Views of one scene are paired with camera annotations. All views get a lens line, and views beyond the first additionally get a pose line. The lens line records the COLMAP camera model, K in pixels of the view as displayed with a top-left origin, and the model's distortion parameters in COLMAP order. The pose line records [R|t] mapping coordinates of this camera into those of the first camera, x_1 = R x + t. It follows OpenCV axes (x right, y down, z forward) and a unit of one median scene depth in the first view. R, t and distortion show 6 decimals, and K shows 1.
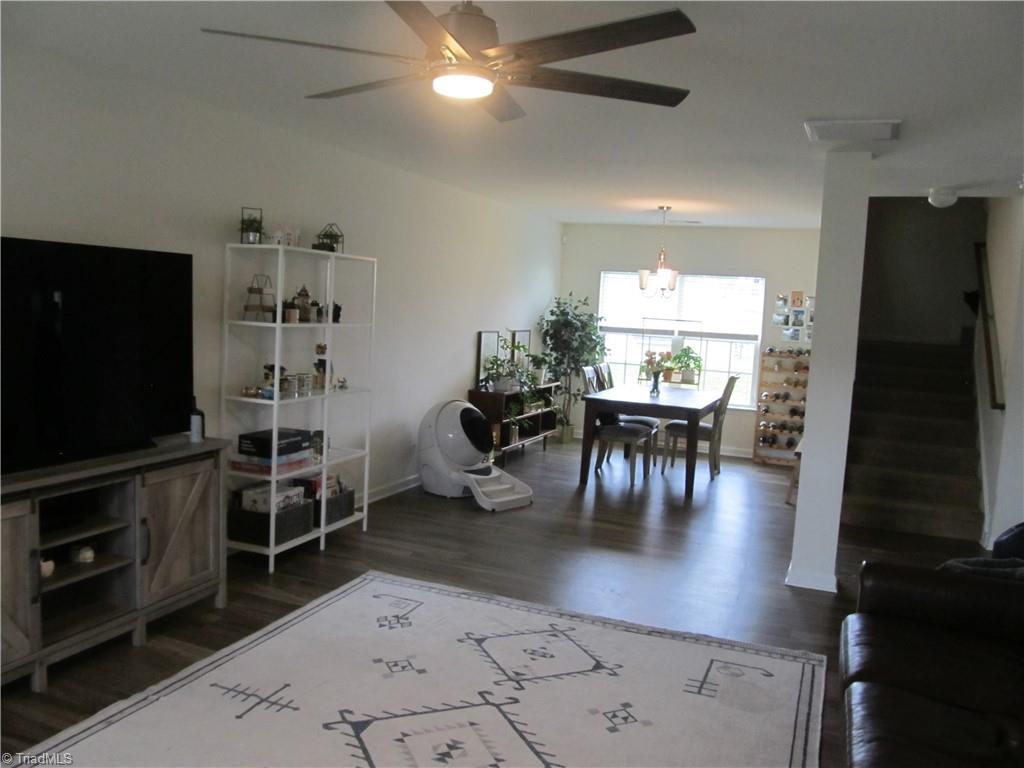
lens RADIAL K [[840.2, 0, 518.7], [0, 840.2, 382.6], [0, 0, 1]] dist [-0.079036, 0.039129]
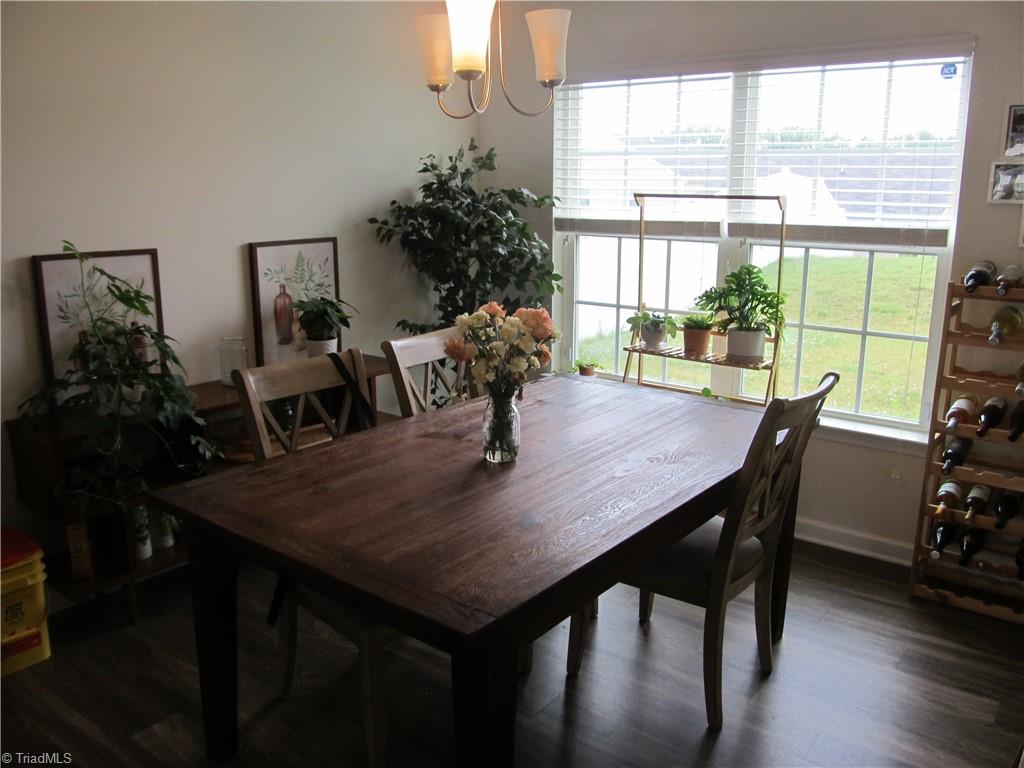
lens RADIAL K [[840.2, 0, 509.8], [0, 840.2, 385.7], [0, 0, 1]] dist [-0.079036, 0.039129]
pose [[0.956534, 0.017080, -0.291120, 0.216084], [0.021148, 0.991592, 0.127664, -0.040944], [0.290853, -0.128271, 0.948130, 0.624280]]
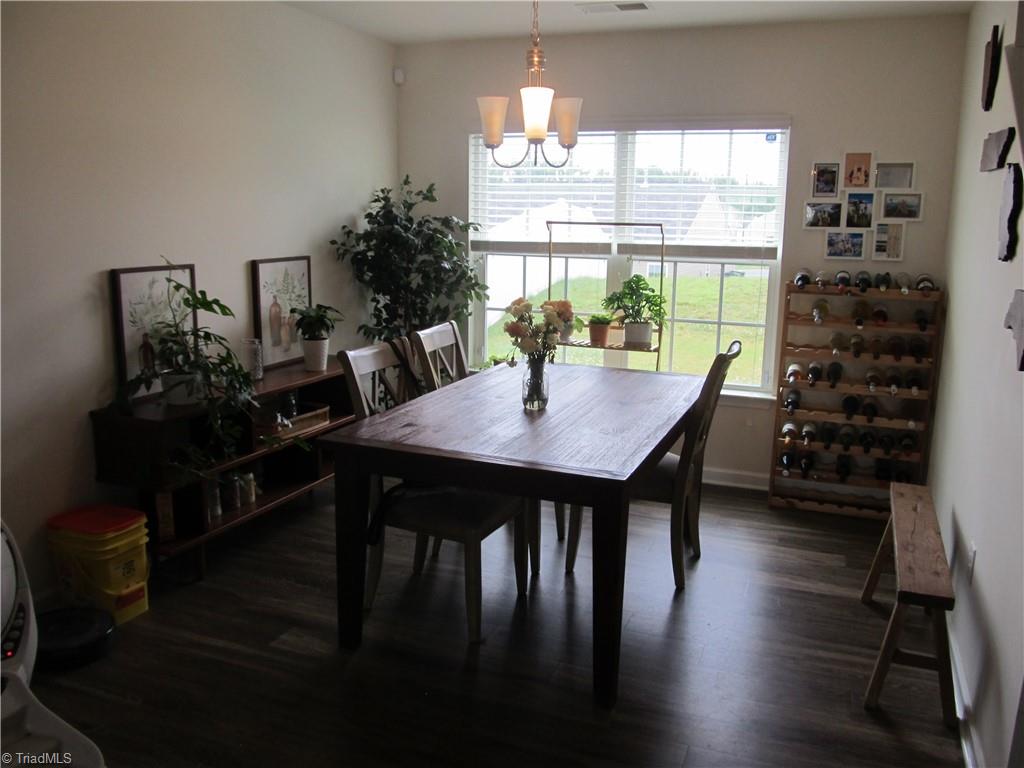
lens RADIAL K [[840.2, 0, 515.8], [0, 840.2, 382.2], [0, 0, 1]] dist [-0.079036, 0.039129]
pose [[0.999264, -0.037881, -0.006101, 0.134017], [0.038306, 0.994052, 0.101946, -0.034475], [0.002203, -0.102105, 0.994771, 0.506700]]
